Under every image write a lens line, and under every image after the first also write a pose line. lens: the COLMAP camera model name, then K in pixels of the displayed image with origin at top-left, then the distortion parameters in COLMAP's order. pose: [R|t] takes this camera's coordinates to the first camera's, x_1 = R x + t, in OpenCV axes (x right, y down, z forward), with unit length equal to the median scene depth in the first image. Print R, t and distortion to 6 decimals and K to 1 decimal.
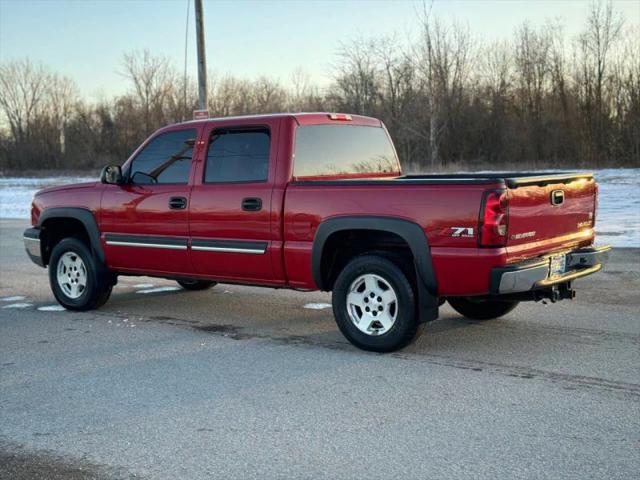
lens RADIAL K [[868.5, 0, 320.0], [0, 868.5, 240.0], [0, 0, 1]] dist [0.105300, 0.005270]
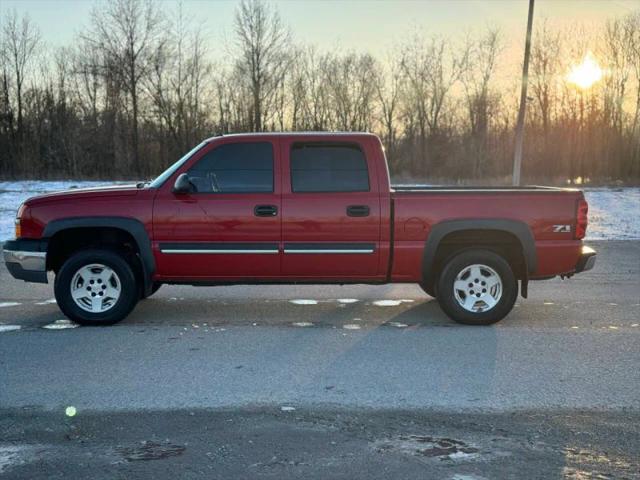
lens RADIAL K [[868.5, 0, 320.0], [0, 868.5, 240.0], [0, 0, 1]] dist [0.105300, 0.005270]
pose [[0.780872, -0.027072, 0.624104, -0.828440], [0.035525, 0.999368, -0.001098, -0.002843], [-0.623680, 0.023029, 0.781340, 0.130705]]
